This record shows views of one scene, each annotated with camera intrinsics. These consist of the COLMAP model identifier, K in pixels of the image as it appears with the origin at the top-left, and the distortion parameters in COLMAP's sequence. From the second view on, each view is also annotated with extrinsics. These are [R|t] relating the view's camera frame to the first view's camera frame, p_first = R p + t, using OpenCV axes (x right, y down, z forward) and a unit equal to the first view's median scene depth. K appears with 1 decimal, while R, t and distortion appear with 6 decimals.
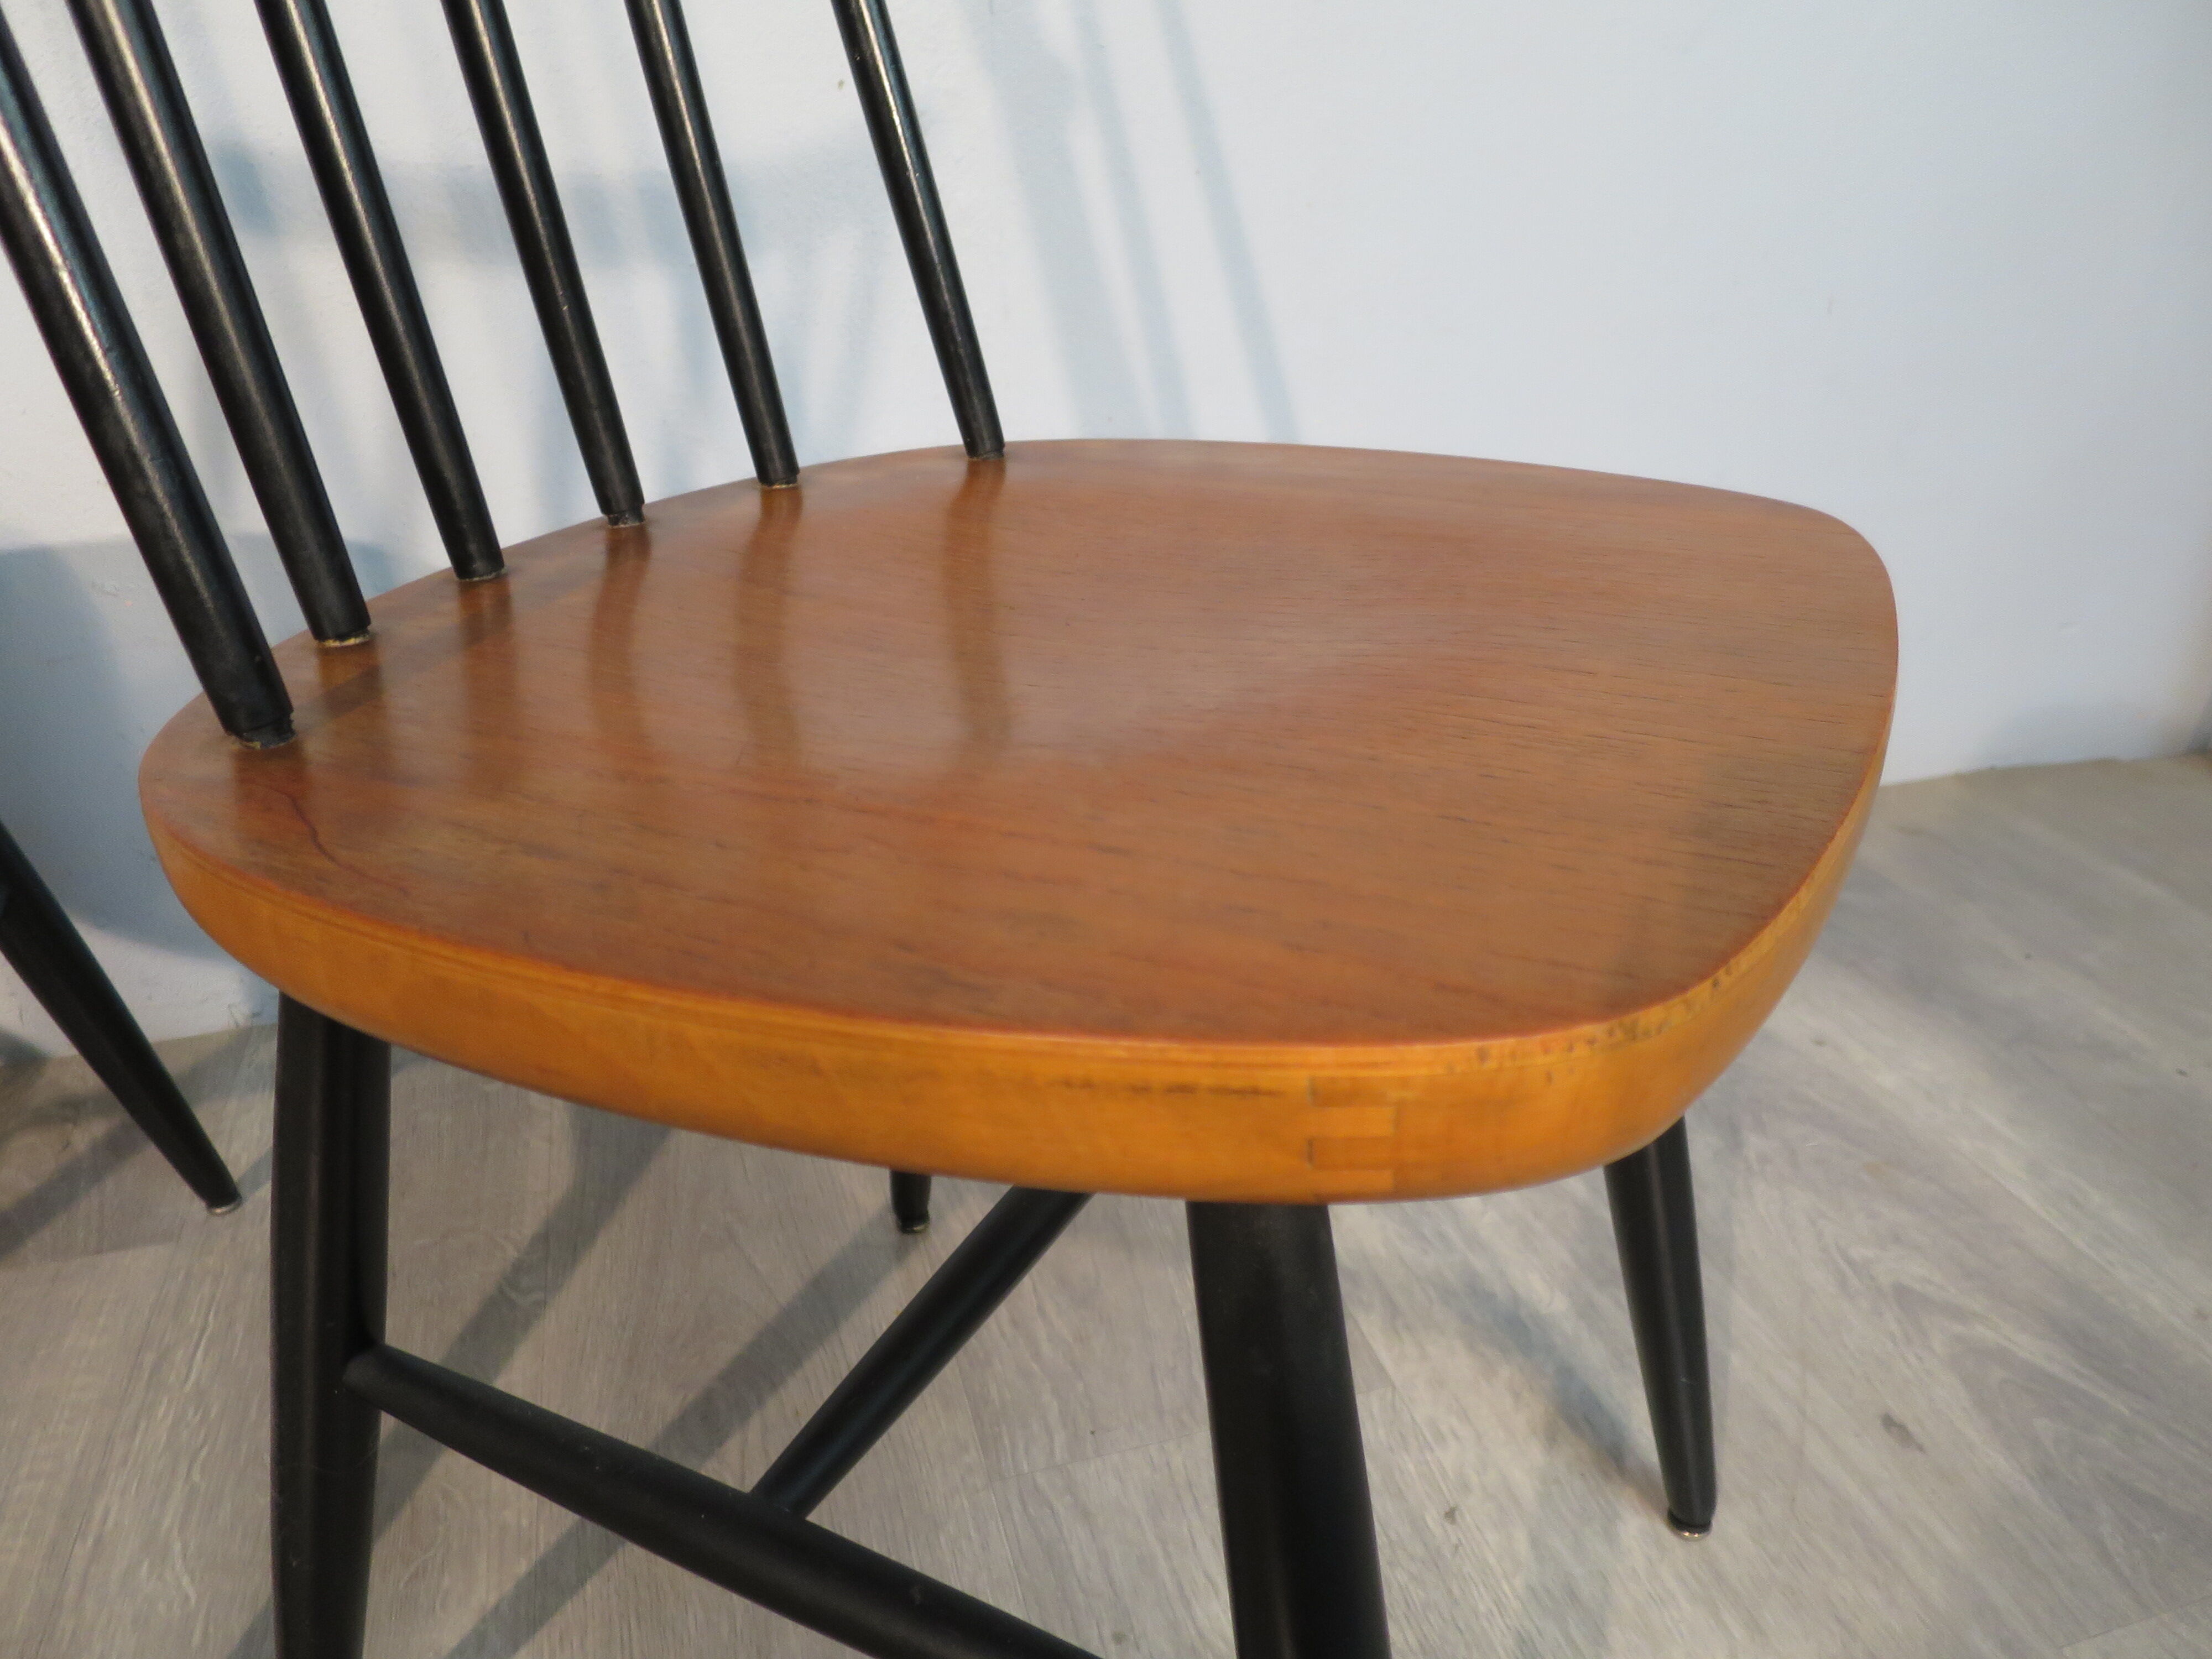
lens RADIAL K [[1599.4, 0, 1108.3], [0, 1599.4, 821.6], [0, 0, 1]] dist [-0.040452, 0.008936]
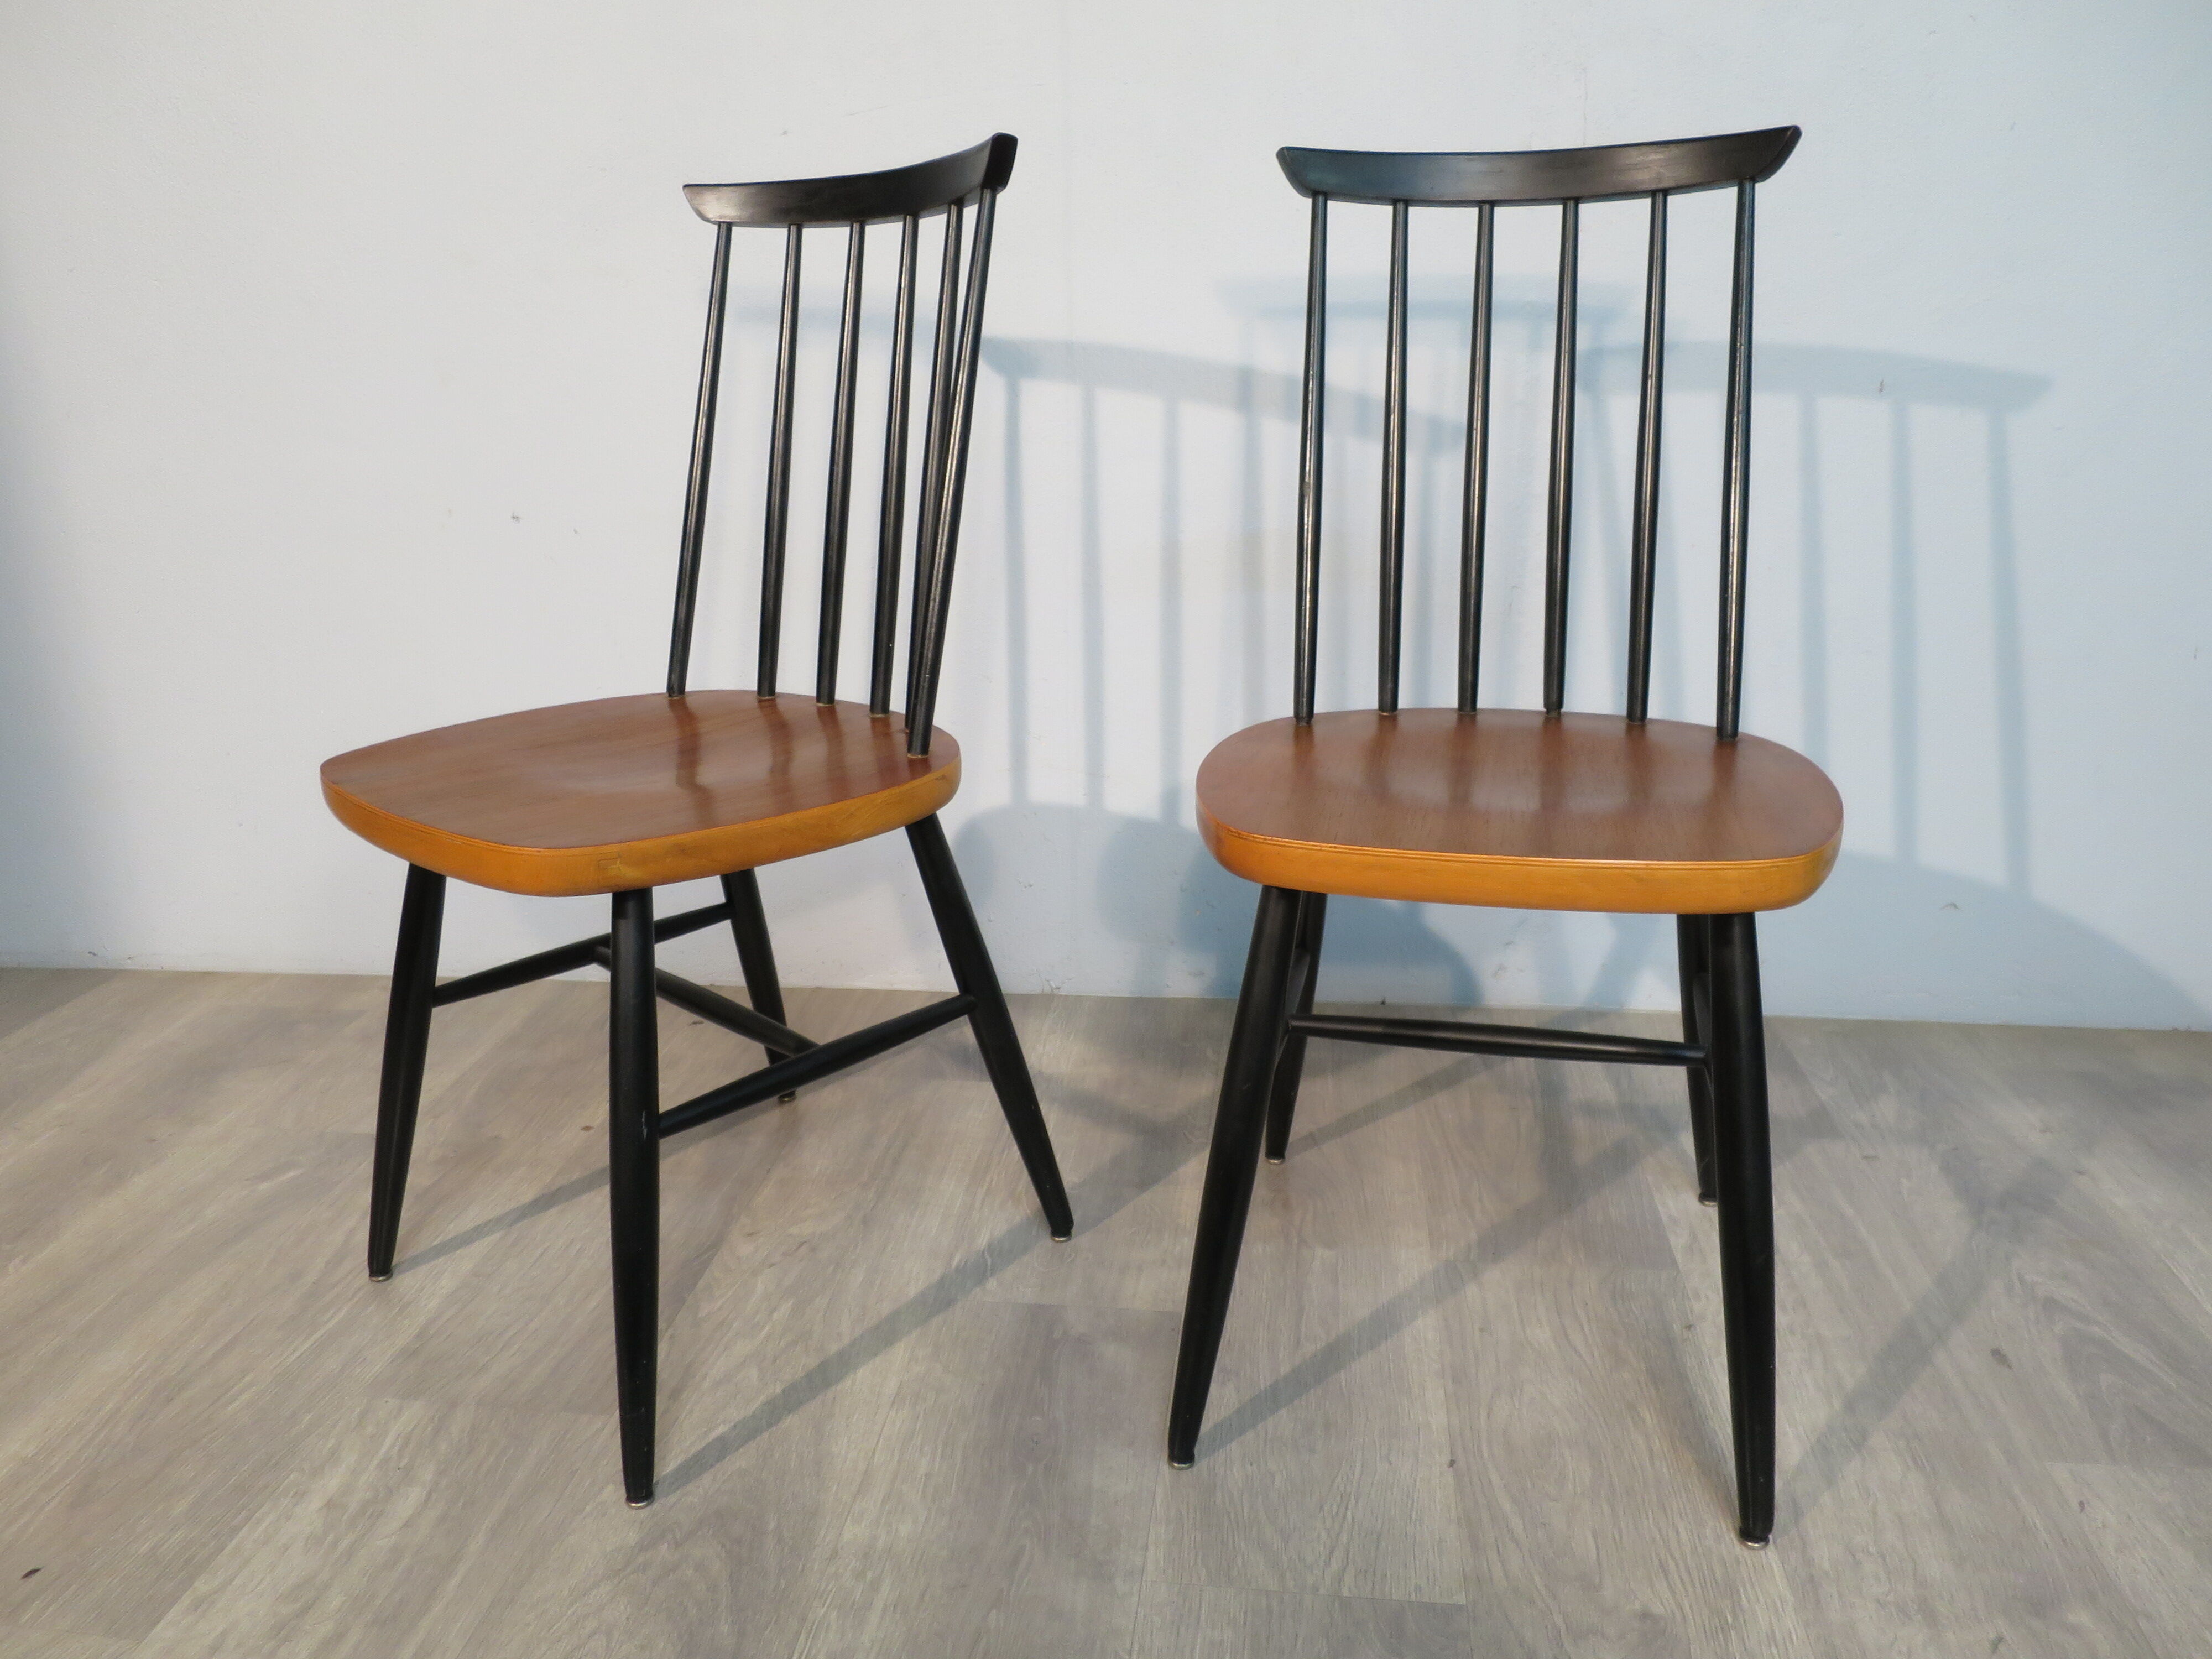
lens RADIAL K [[1593.0, 0, 1111.6], [0, 1593.0, 832.9], [0, 0, 1]] dist [-0.036202, 0.002922]
pose [[0.917473, 0.114970, -0.380821, 0.215939], [-0.164905, 0.981115, -0.101089, 0.171706], [0.362007, 0.155545, 0.919106, -0.838538]]
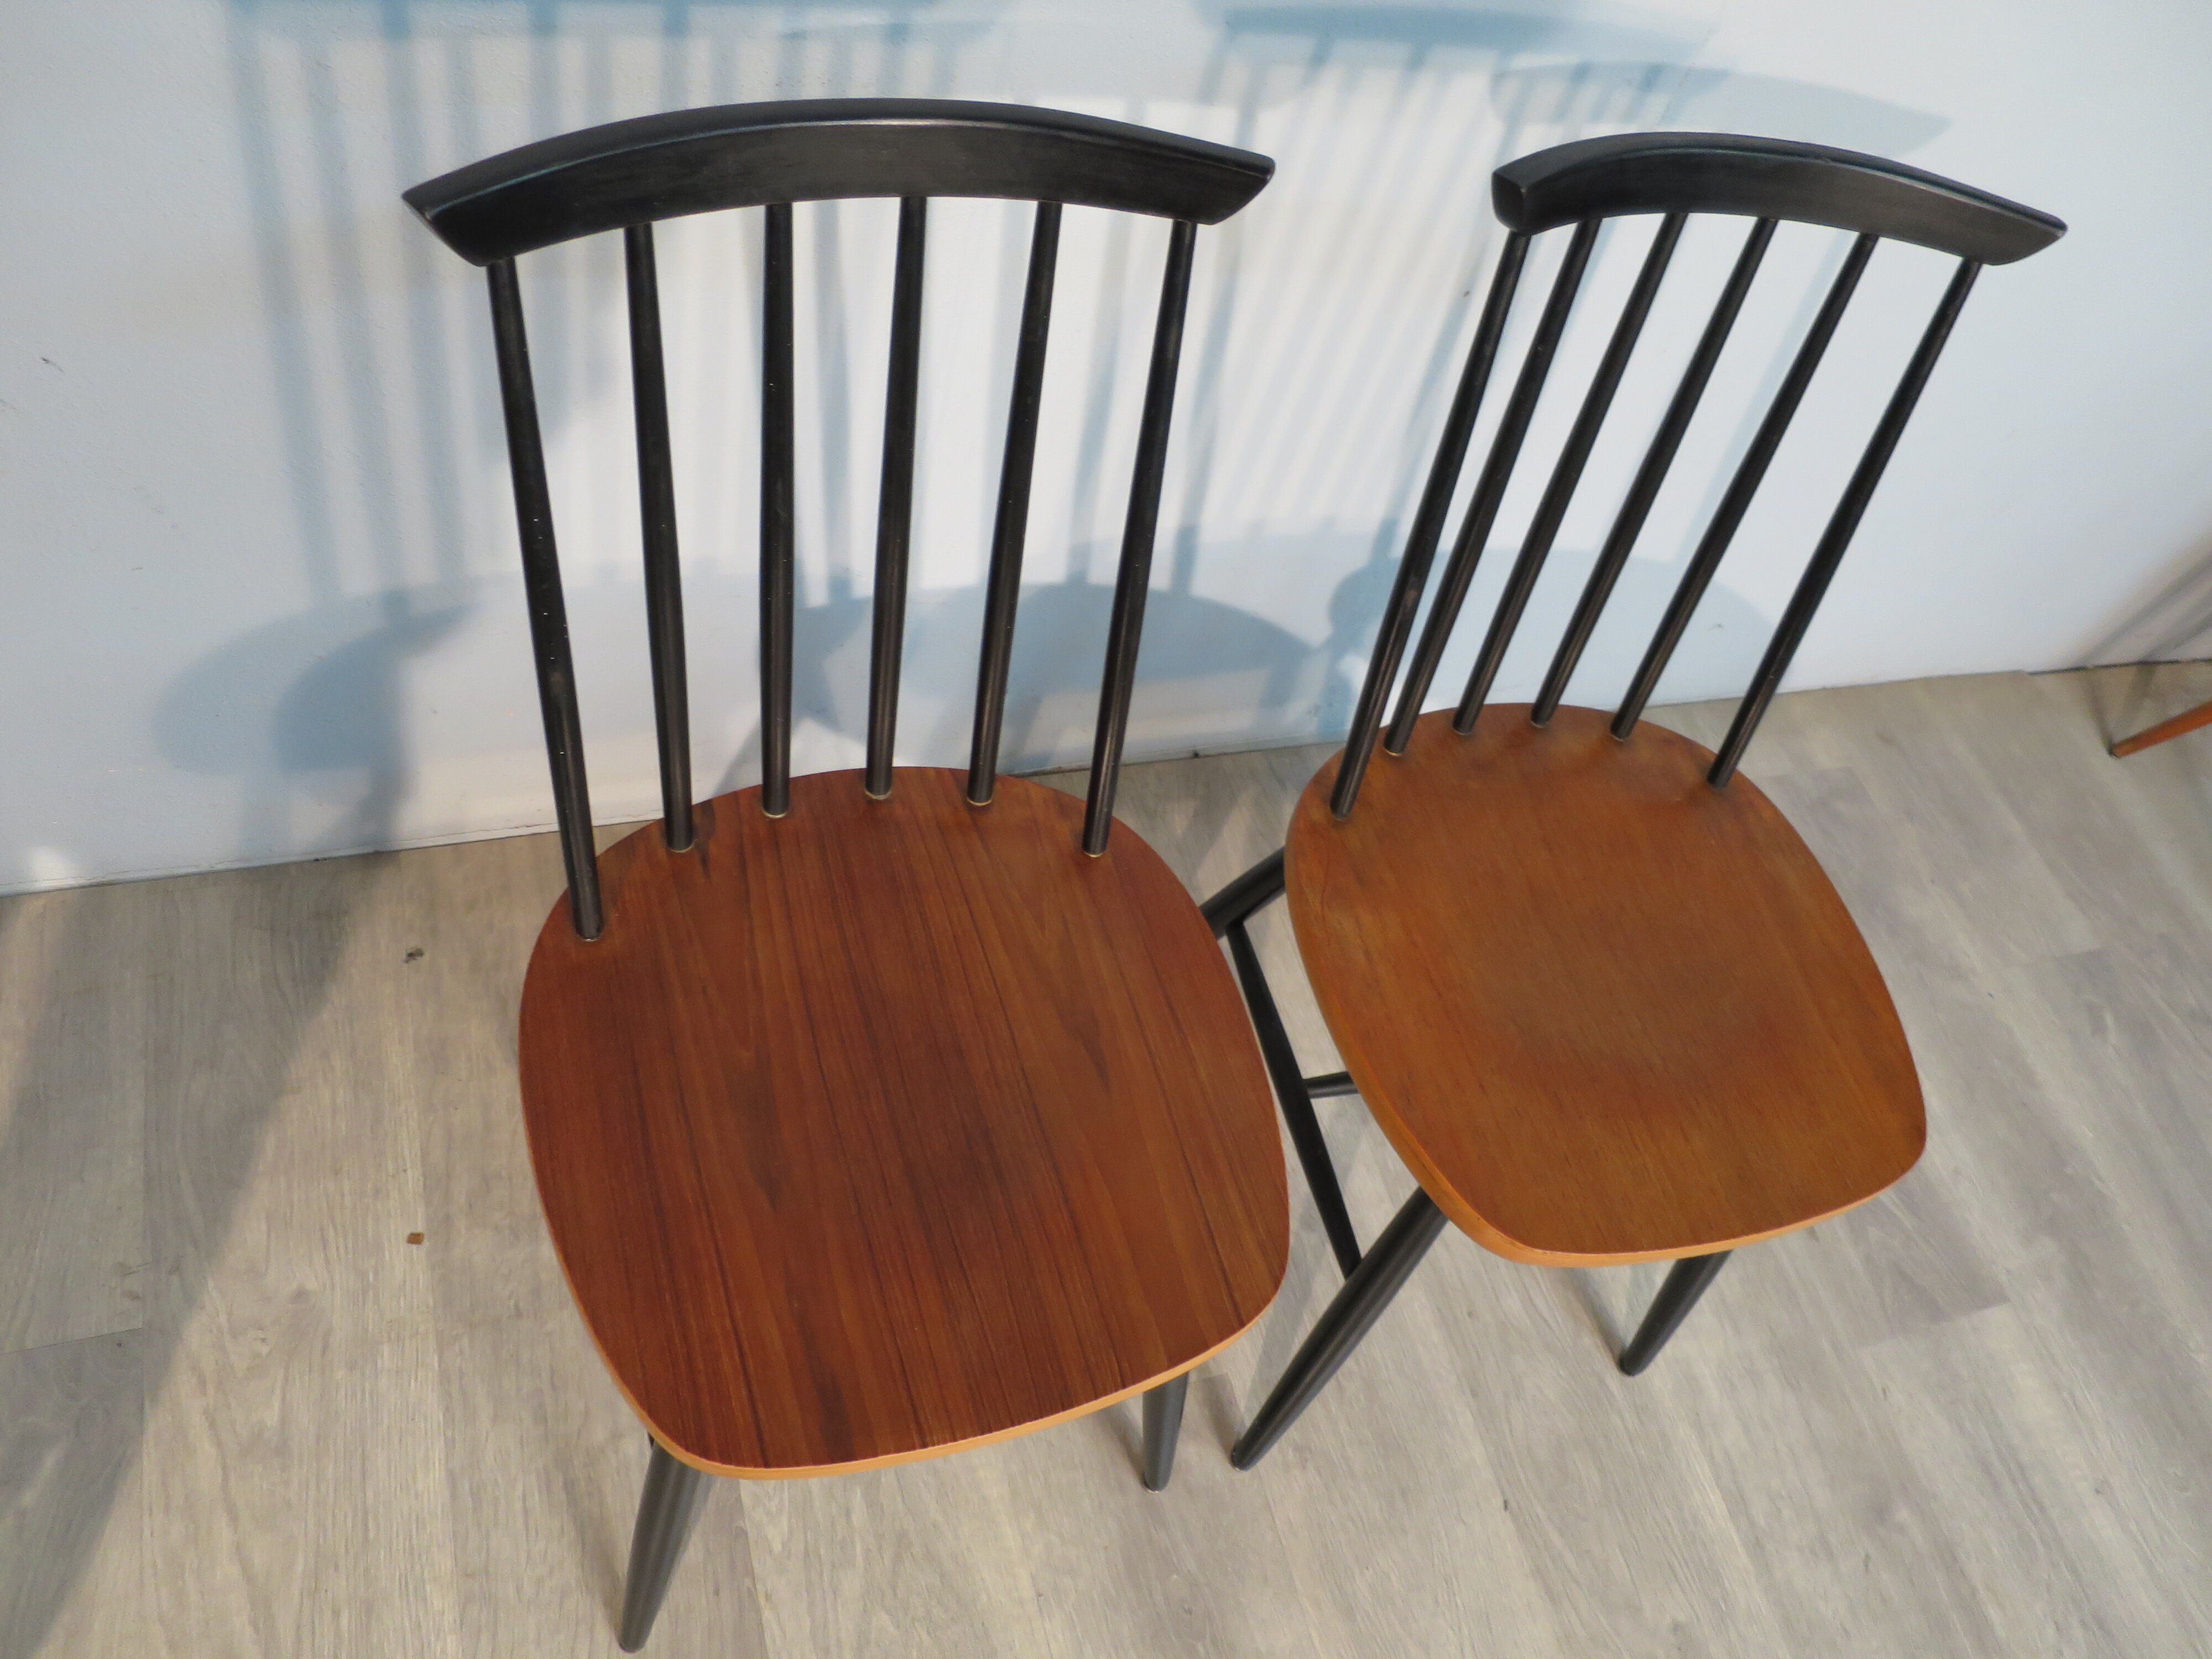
lens RADIAL K [[1599.4, 0, 1108.3], [0, 1599.4, 821.6], [0, 0, 1]] dist [-0.040452, 0.008936]
pose [[0.971522, 0.125097, 0.201237, -0.842159], [-0.208759, 0.853658, 0.477166, -0.834571], [-0.112096, -0.505588, 0.855462, -0.380266]]
